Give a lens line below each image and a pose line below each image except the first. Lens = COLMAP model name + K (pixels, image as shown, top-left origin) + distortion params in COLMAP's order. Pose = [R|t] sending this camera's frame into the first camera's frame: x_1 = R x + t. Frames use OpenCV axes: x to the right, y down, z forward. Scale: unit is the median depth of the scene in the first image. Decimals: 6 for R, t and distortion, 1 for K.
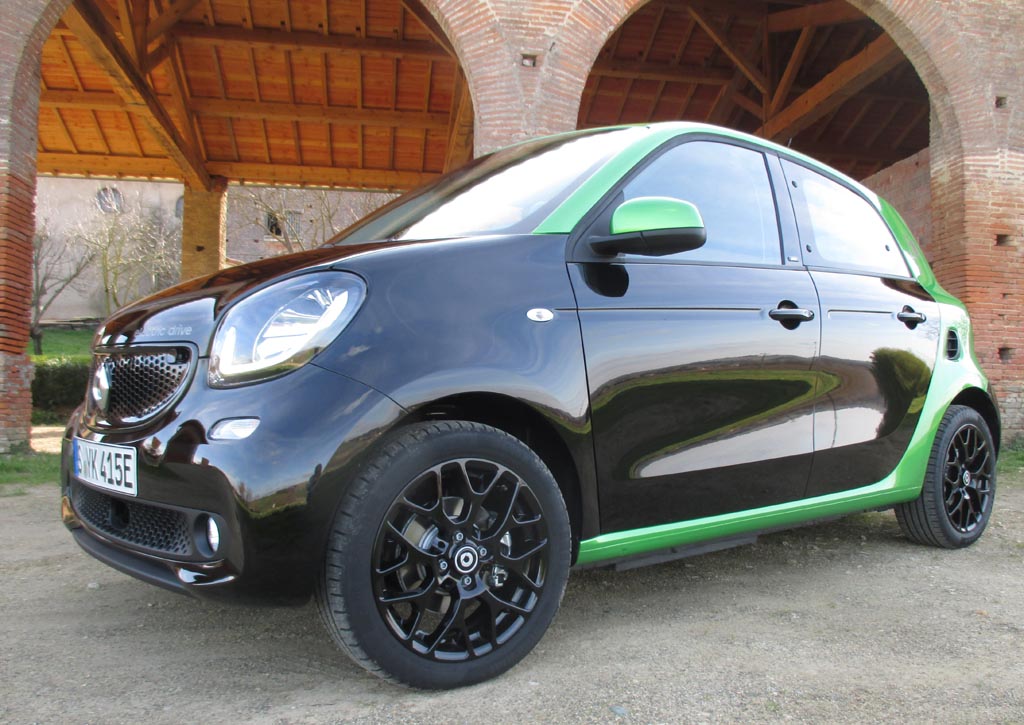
lens RADIAL K [[885.2, 0, 519.5], [0, 885.2, 368.5], [0, 0, 1]] dist [-0.043804, 0.009982]
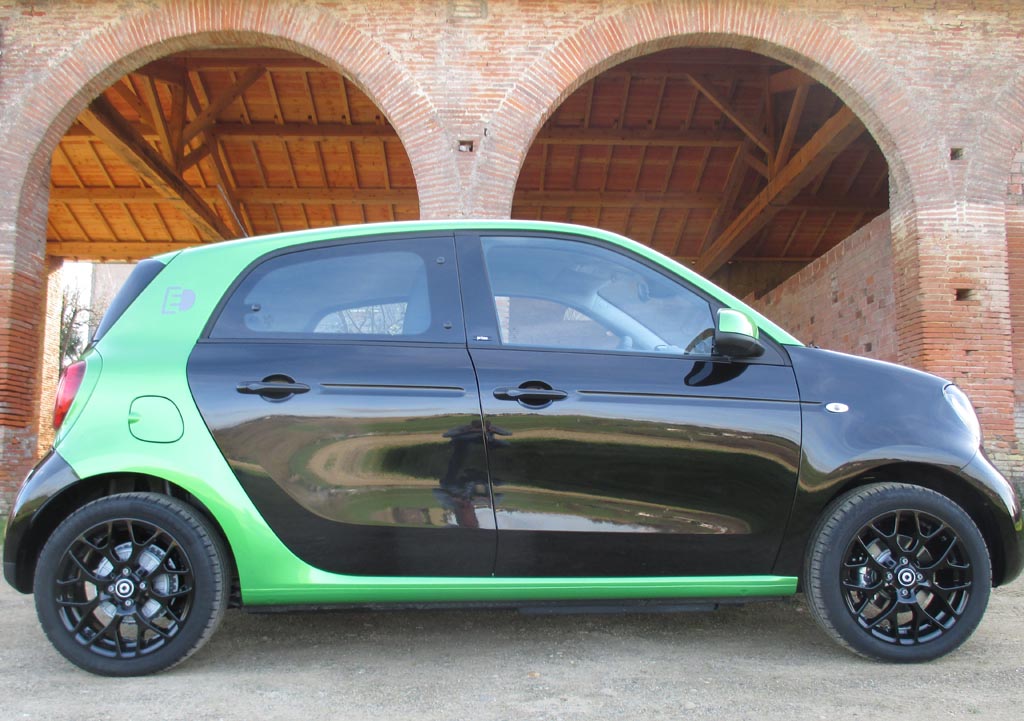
lens RADIAL K [[885.2, 0, 504.7], [0, 885.2, 368.0], [0, 0, 1]] dist [-0.043804, 0.009982]
pose [[0.986423, -0.023835, -0.162485, 0.209183], [0.012885, 0.997594, -0.068113, -0.007340], [0.163718, 0.065095, 0.984357, -0.026682]]
